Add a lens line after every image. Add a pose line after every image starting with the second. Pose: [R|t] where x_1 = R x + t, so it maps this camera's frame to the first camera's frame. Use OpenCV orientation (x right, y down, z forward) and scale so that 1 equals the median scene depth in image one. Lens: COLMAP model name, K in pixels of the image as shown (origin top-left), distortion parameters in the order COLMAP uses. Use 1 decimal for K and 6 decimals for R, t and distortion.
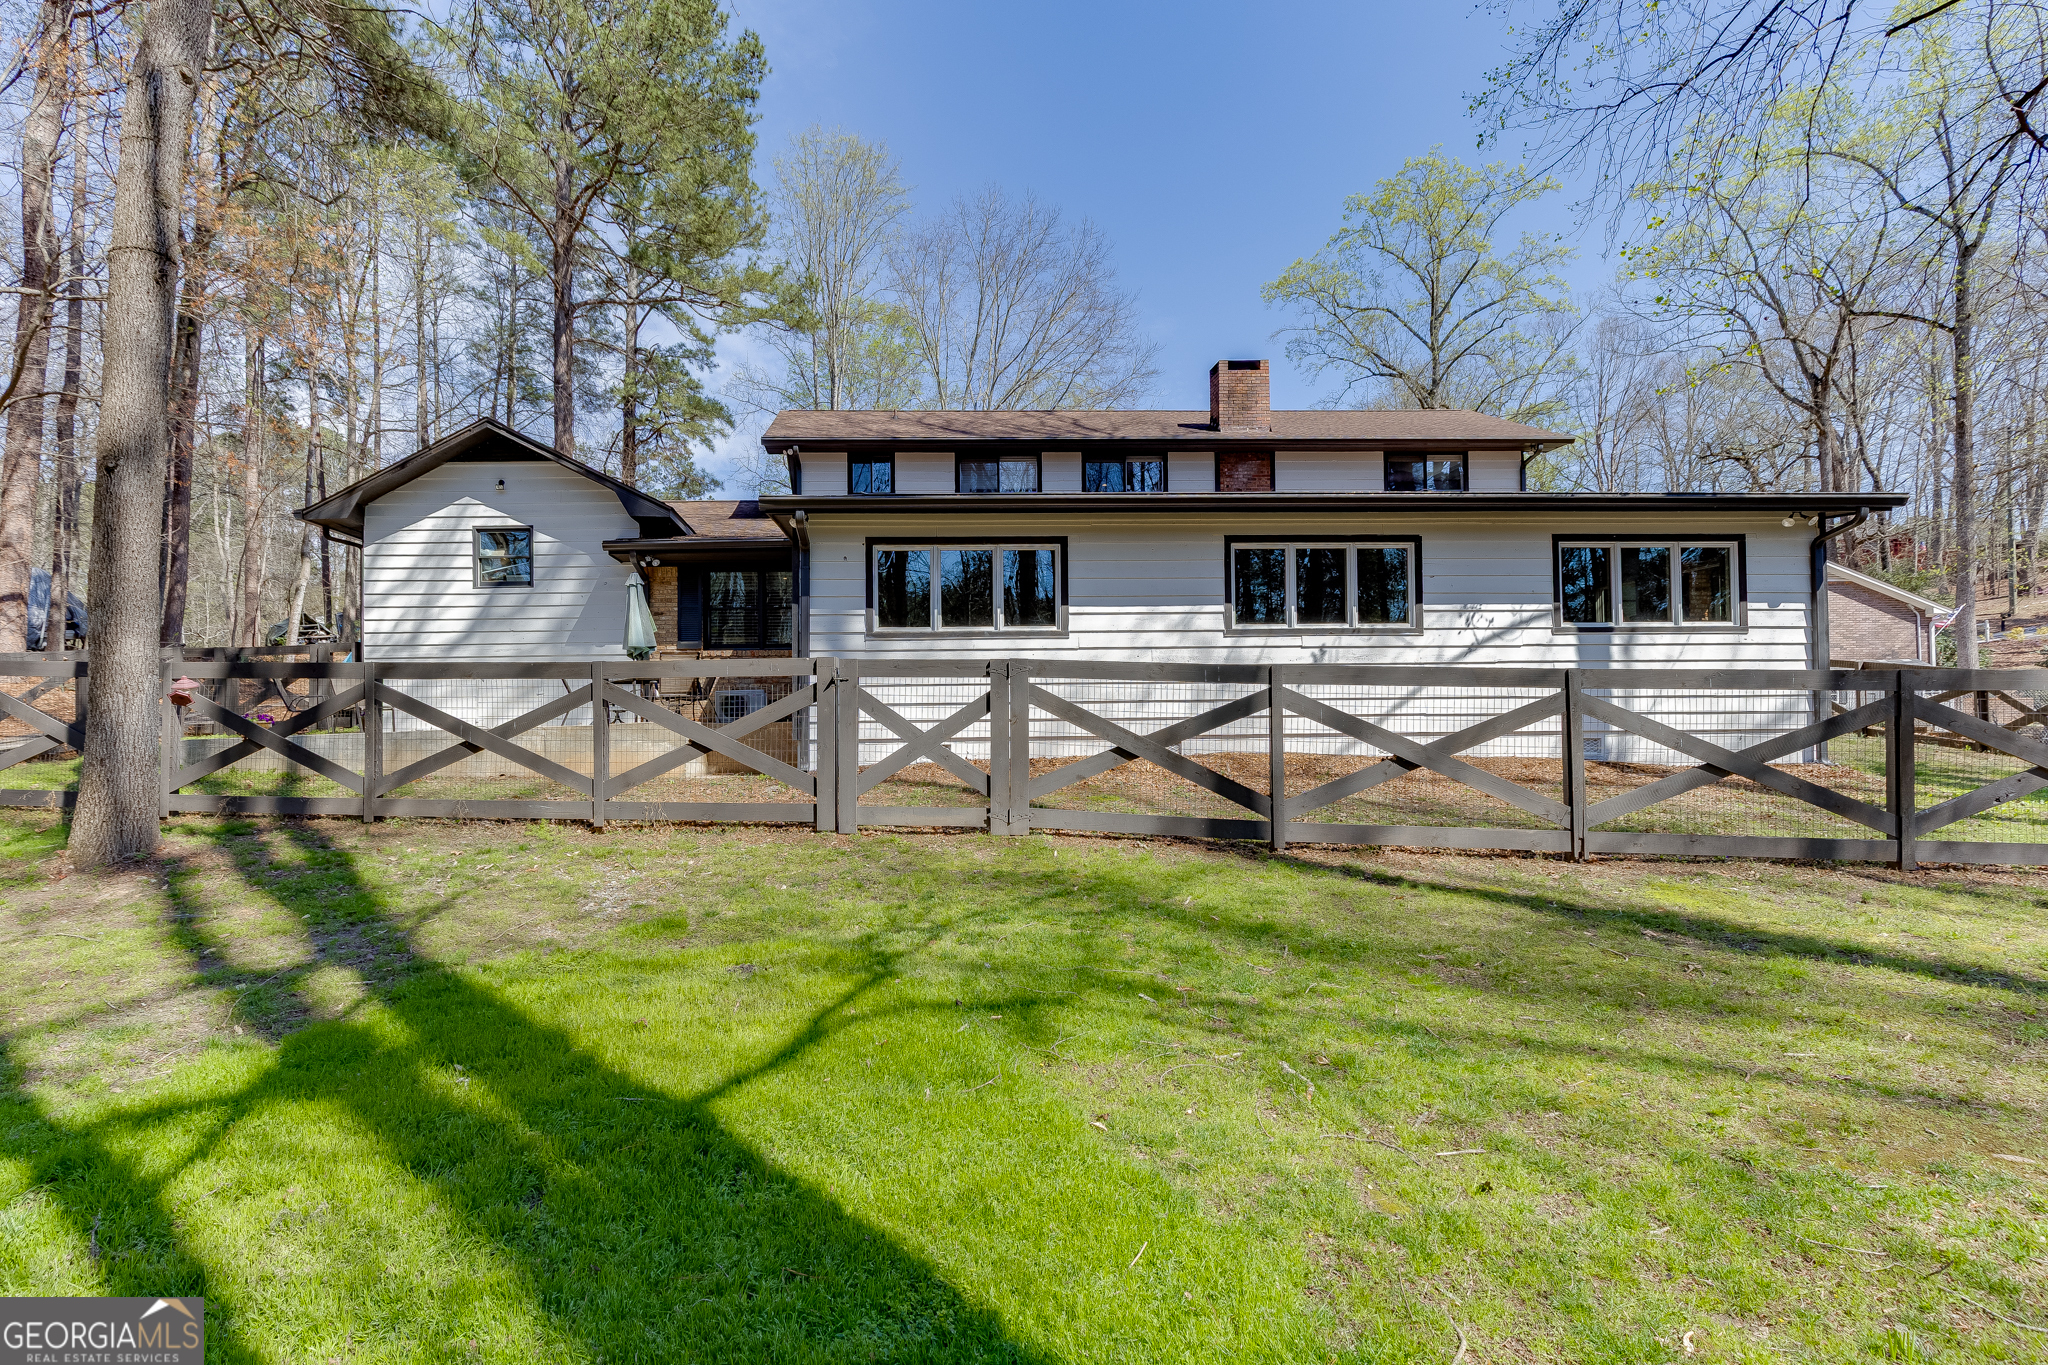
lens RADIAL K [[898.1, 0, 1024.5], [0, 898.1, 697.8], [0, 0, 1]] dist [-0.016050, -0.000024]
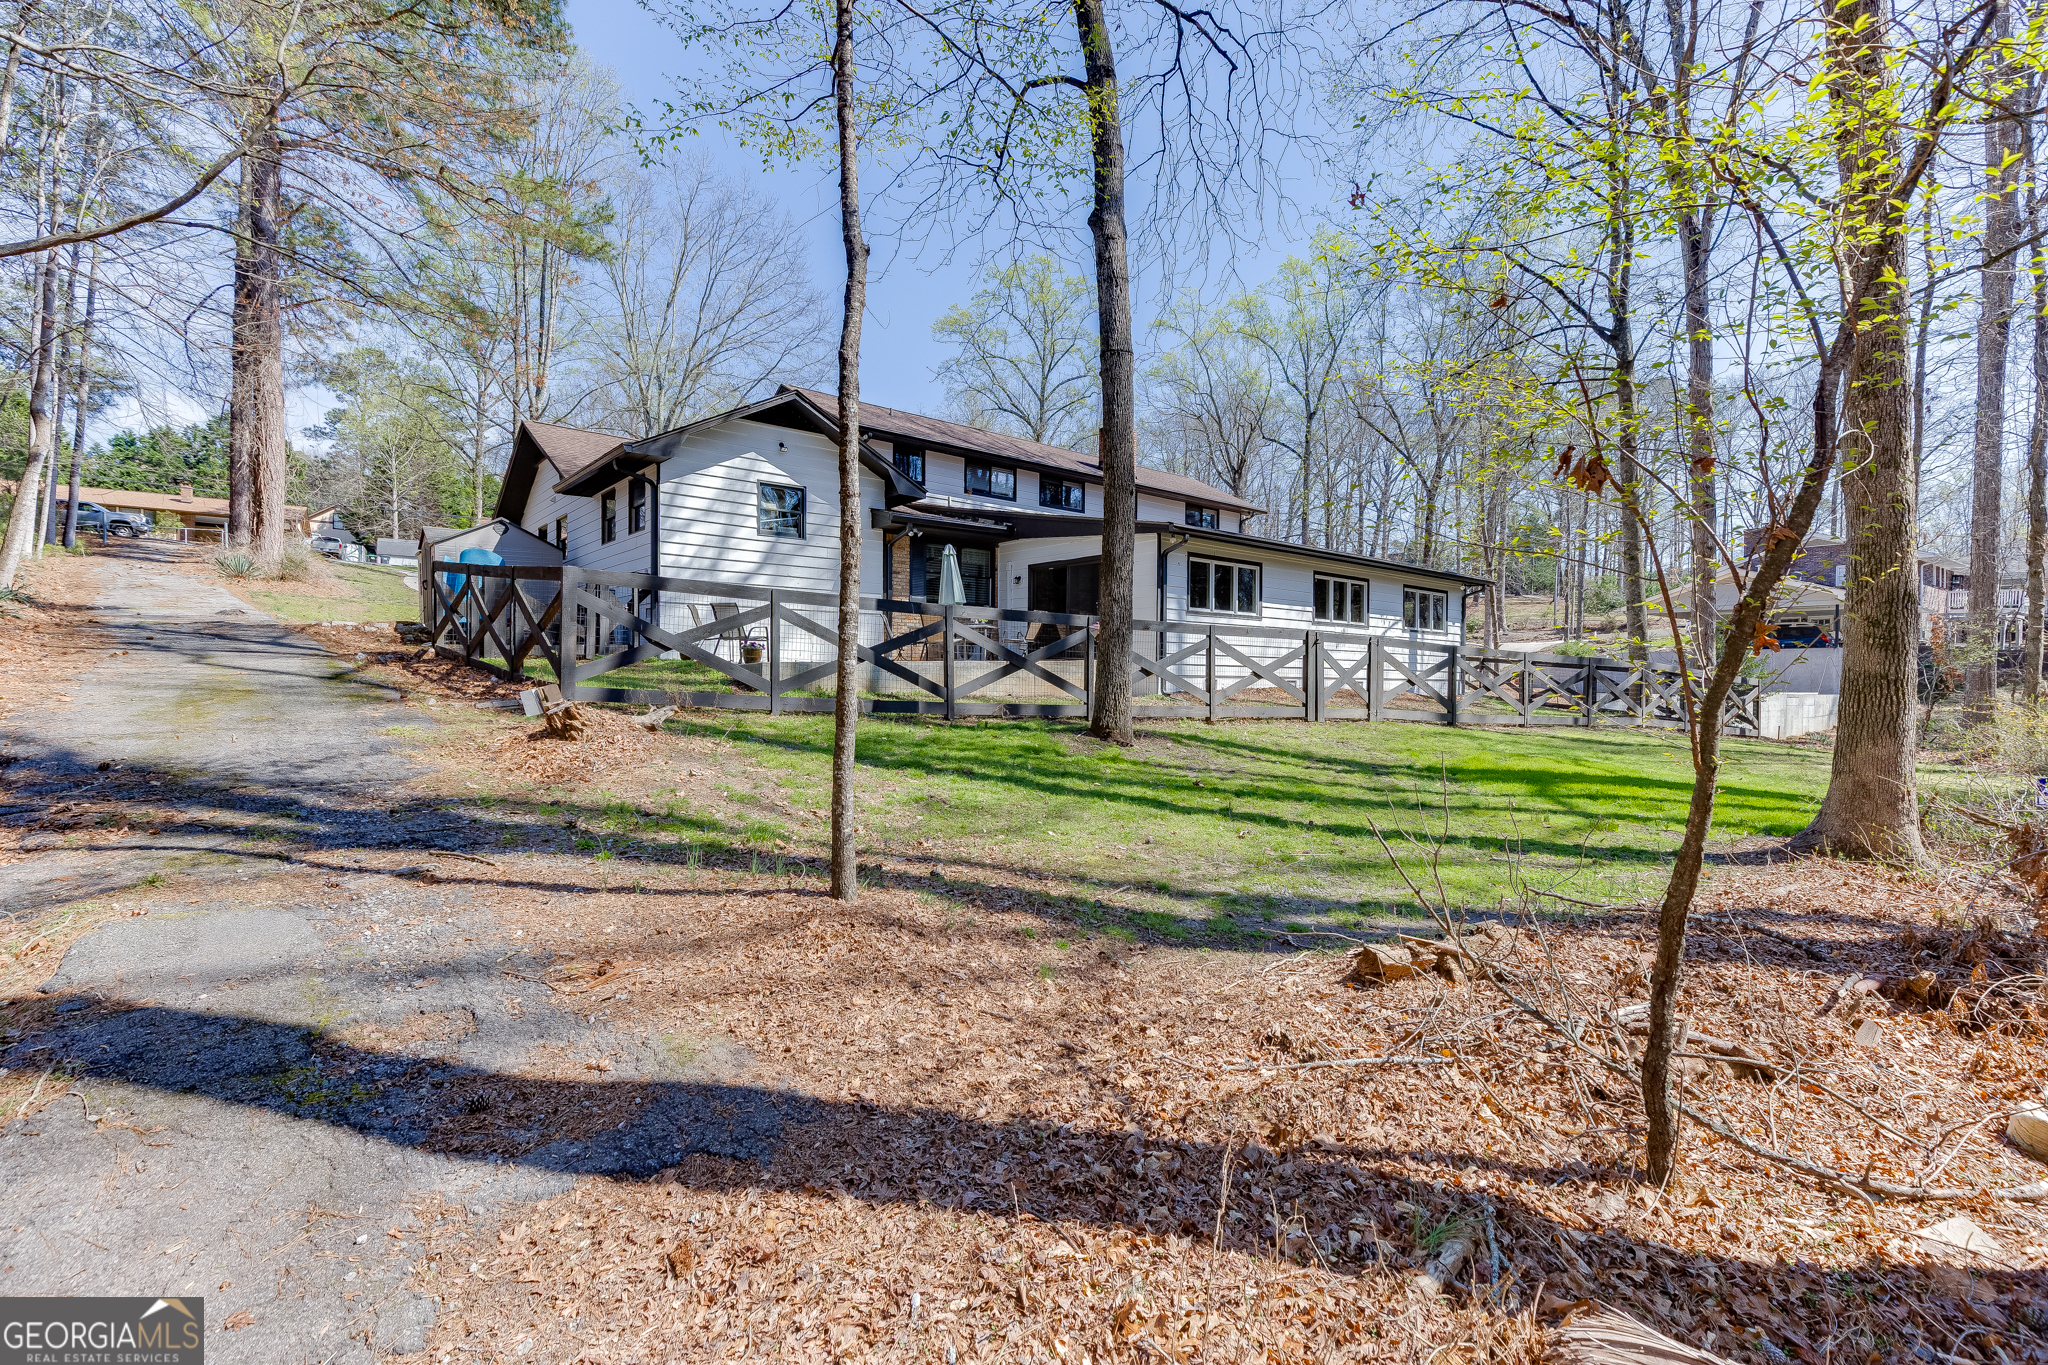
lens RADIAL K [[898.1, 0, 1011.5], [0, 898.1, 679.0], [0, 0, 1]] dist [-0.016050, -0.000024]
pose [[0.743909, -0.002455, 0.668277, -1.290700], [-0.019543, 0.999486, 0.025426, 0.026421], [-0.667996, -0.031975, 0.743478, -0.066224]]
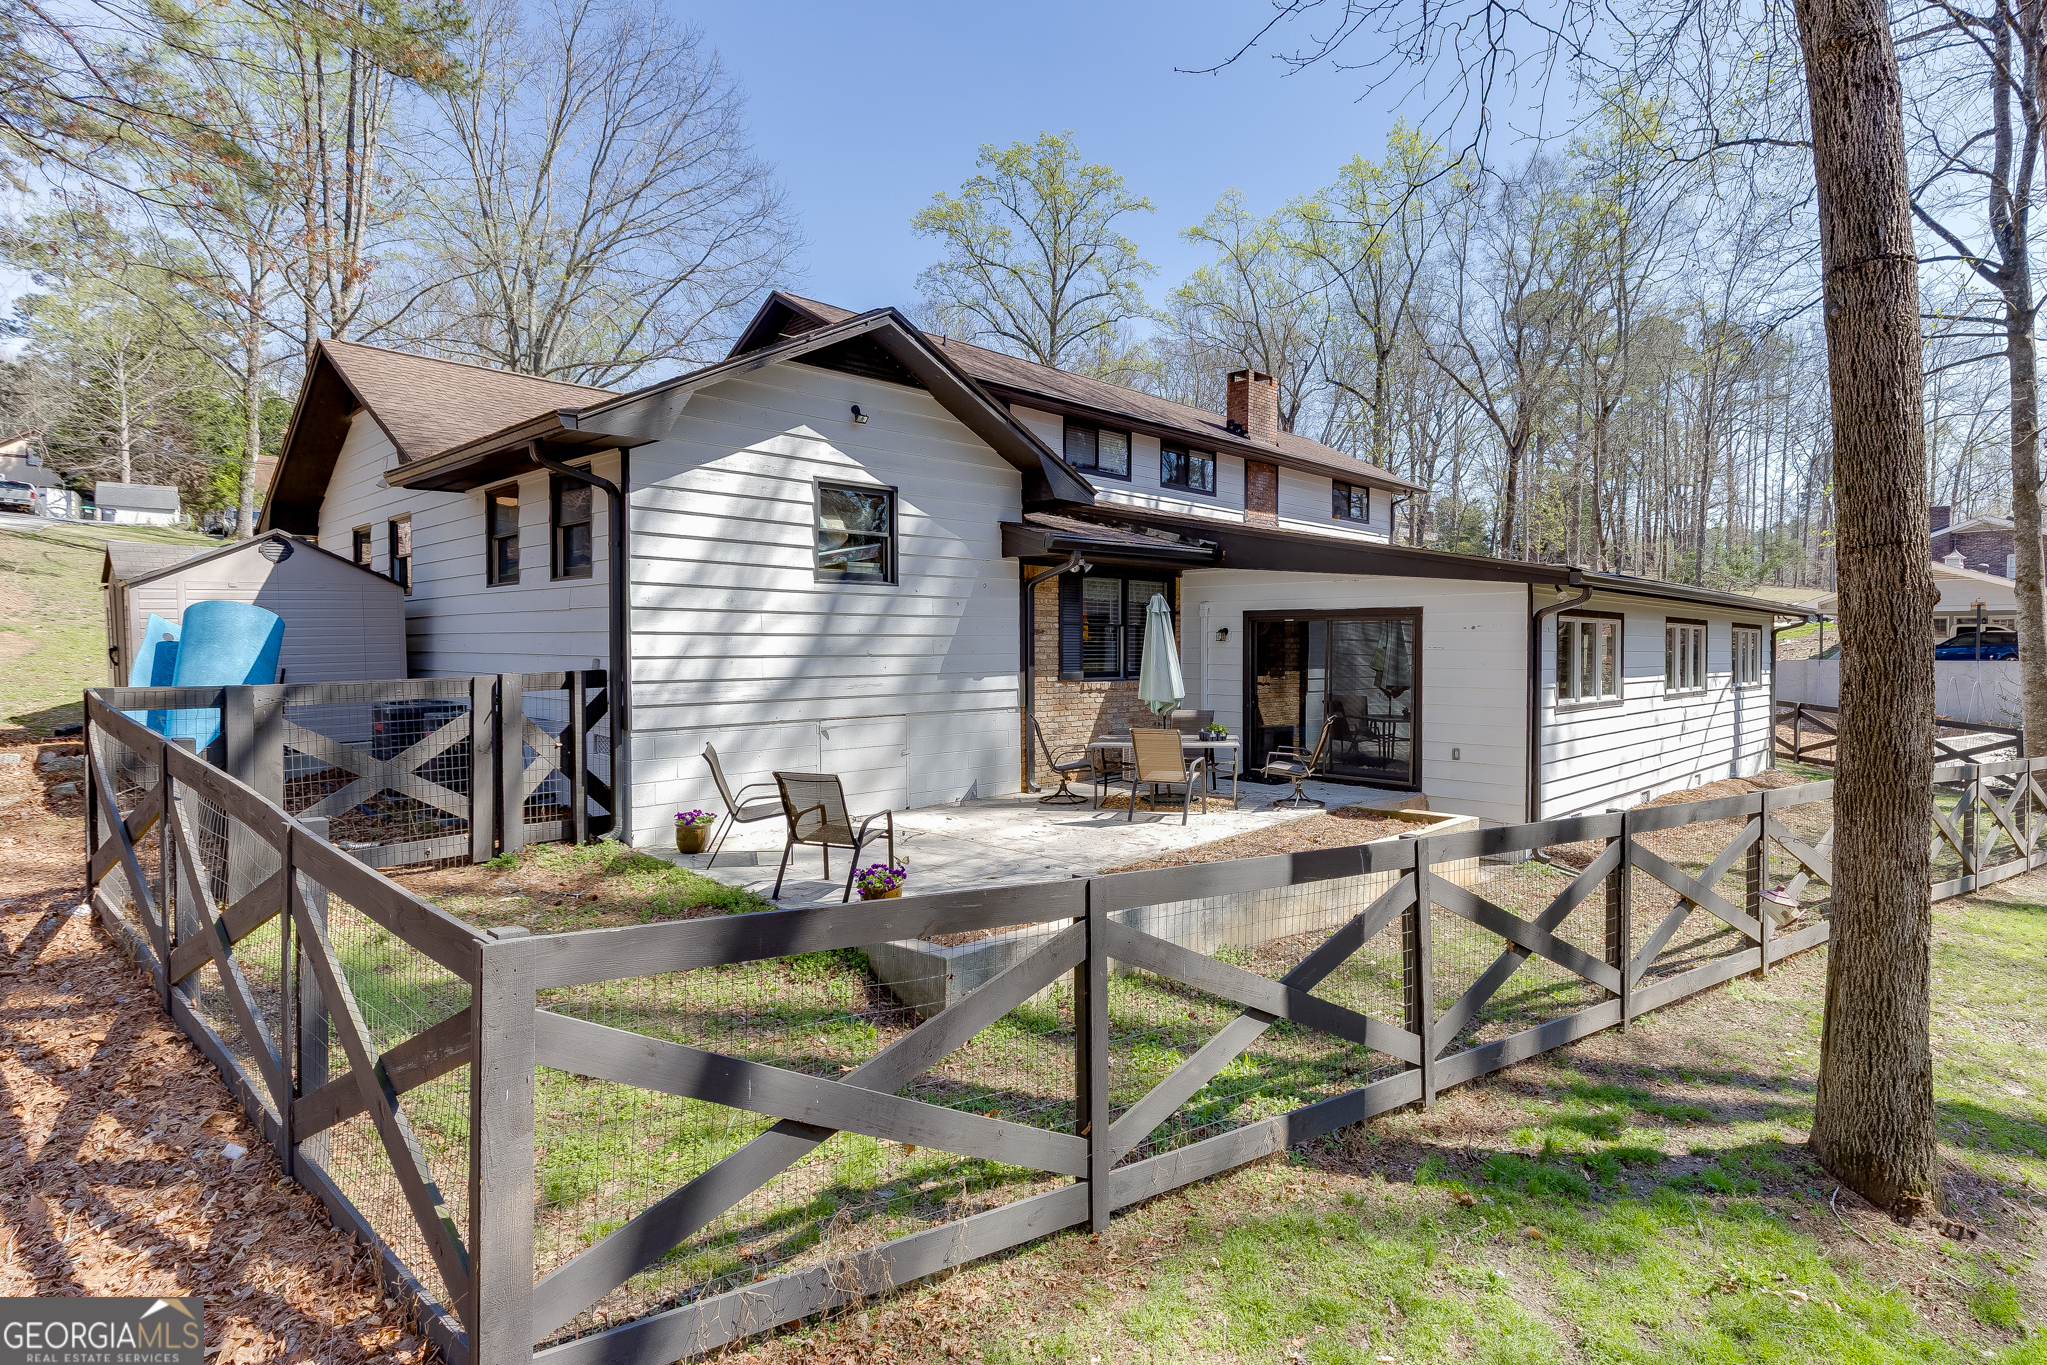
lens RADIAL K [[1095.9, 0, 1149.4], [0, 1095.9, 670.7], [0, 0, 1]] dist [-0.012390, 0.000926]
pose [[0.637361, -0.012287, 0.770467, -1.176917], [-0.016561, 0.999424, 0.029638, -0.101869], [-0.770387, -0.031650, 0.636790, 0.416994]]
